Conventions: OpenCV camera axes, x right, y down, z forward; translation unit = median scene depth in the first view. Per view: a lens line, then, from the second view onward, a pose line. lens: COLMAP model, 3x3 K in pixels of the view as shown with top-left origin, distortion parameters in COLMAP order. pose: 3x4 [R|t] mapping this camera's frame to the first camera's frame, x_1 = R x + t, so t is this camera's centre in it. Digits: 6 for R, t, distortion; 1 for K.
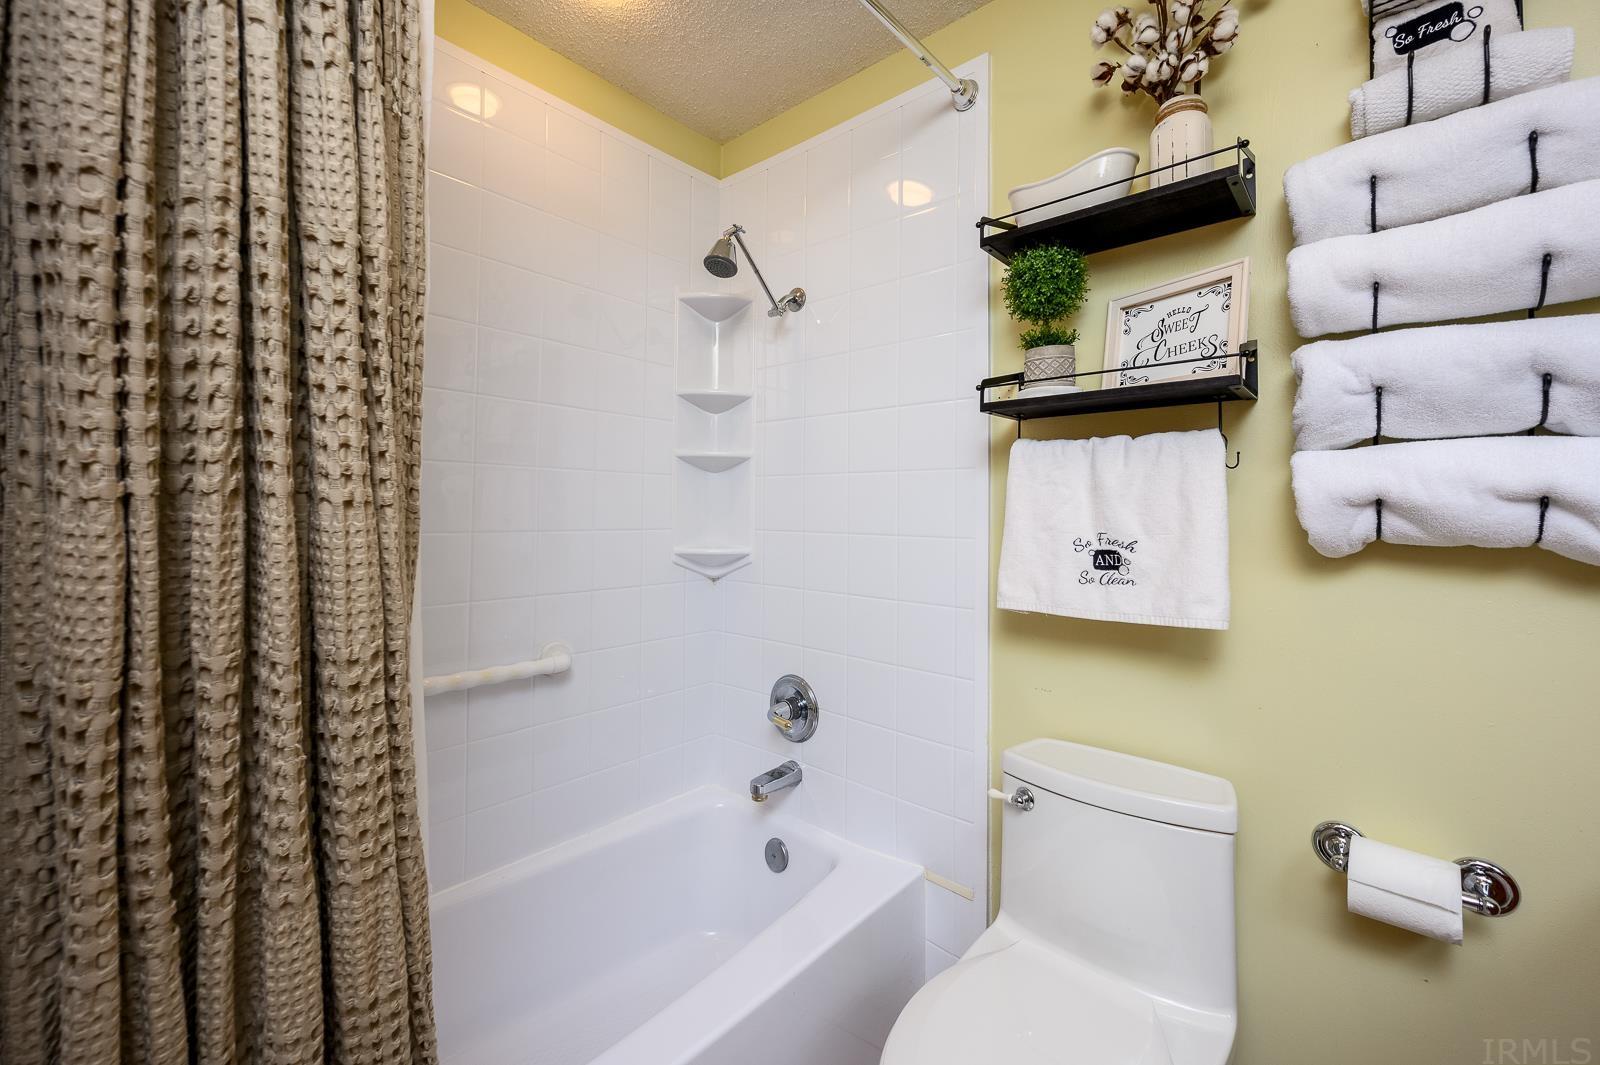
lens RADIAL K [[660.0, 0, 803.3], [0, 660.0, 493.8], [0, 0, 1]] dist [-0.002844, 0.000063]
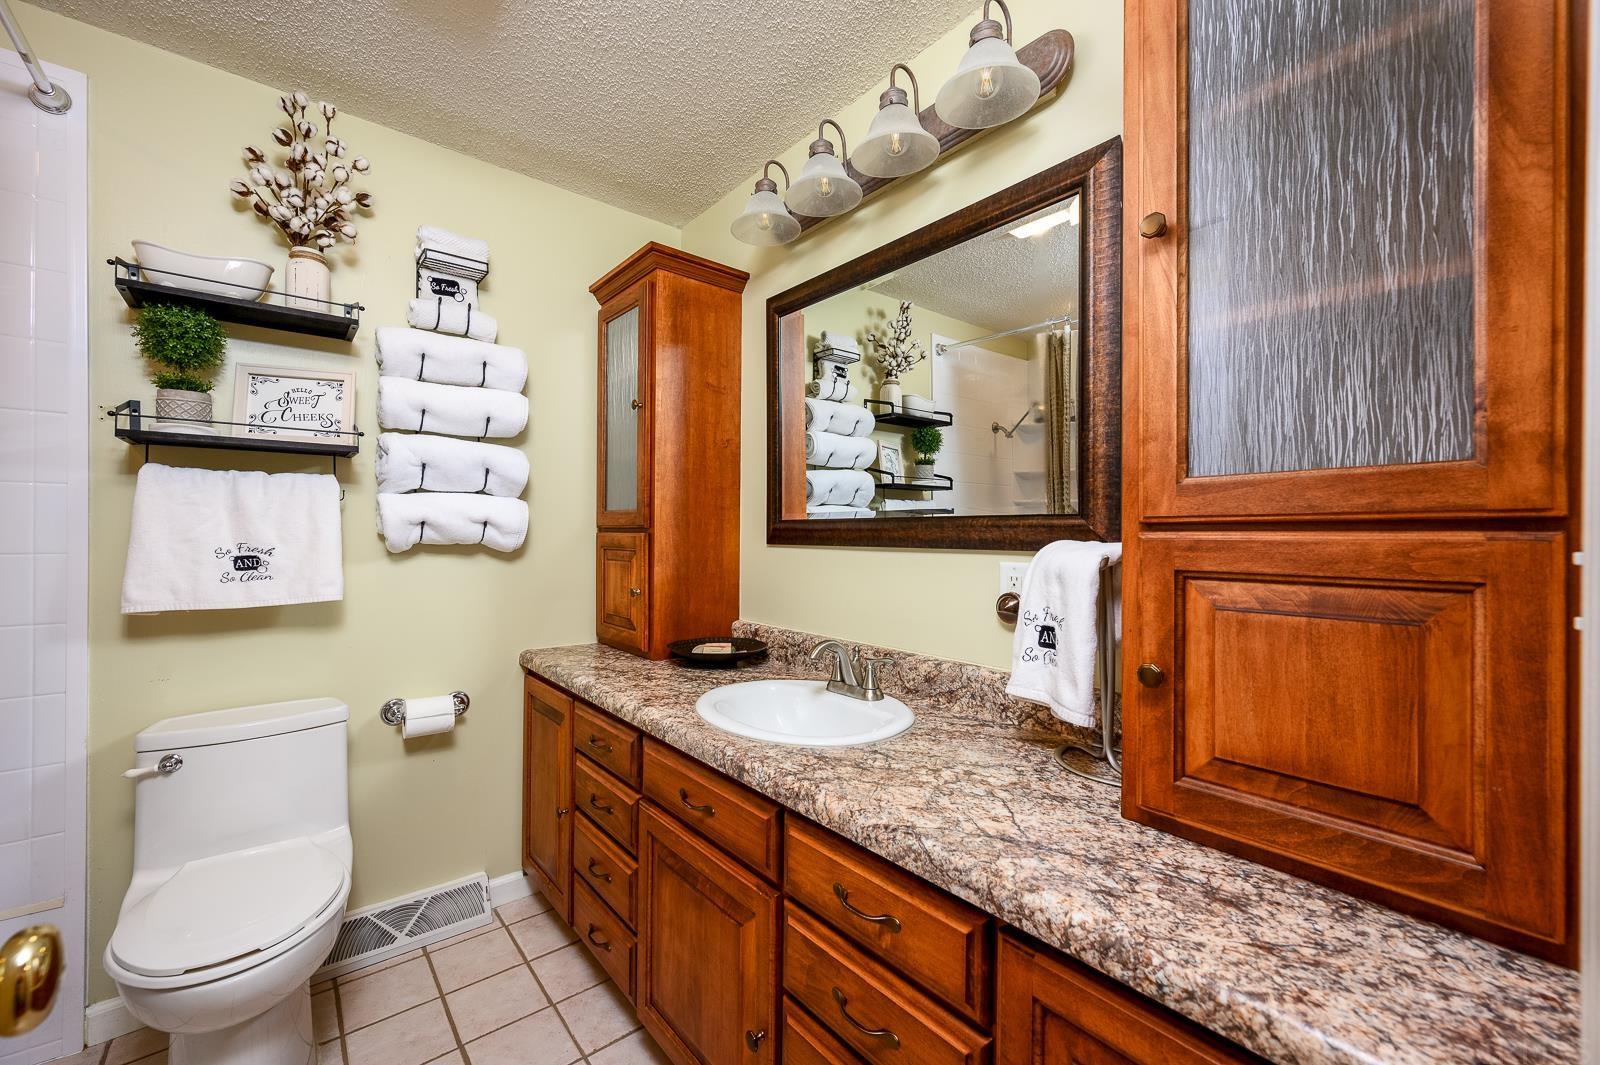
lens RADIAL K [[645.5, 0, 800.0], [0, 645.5, 532.5], [0, 0, 1]] dist [0.000387, 0.000150]
pose [[0.174616, 0.000294, 0.984637, -0.691058], [-0.023798, 0.999709, 0.003922, 0.006341], [-0.984349, -0.024117, 0.174572, -0.368744]]
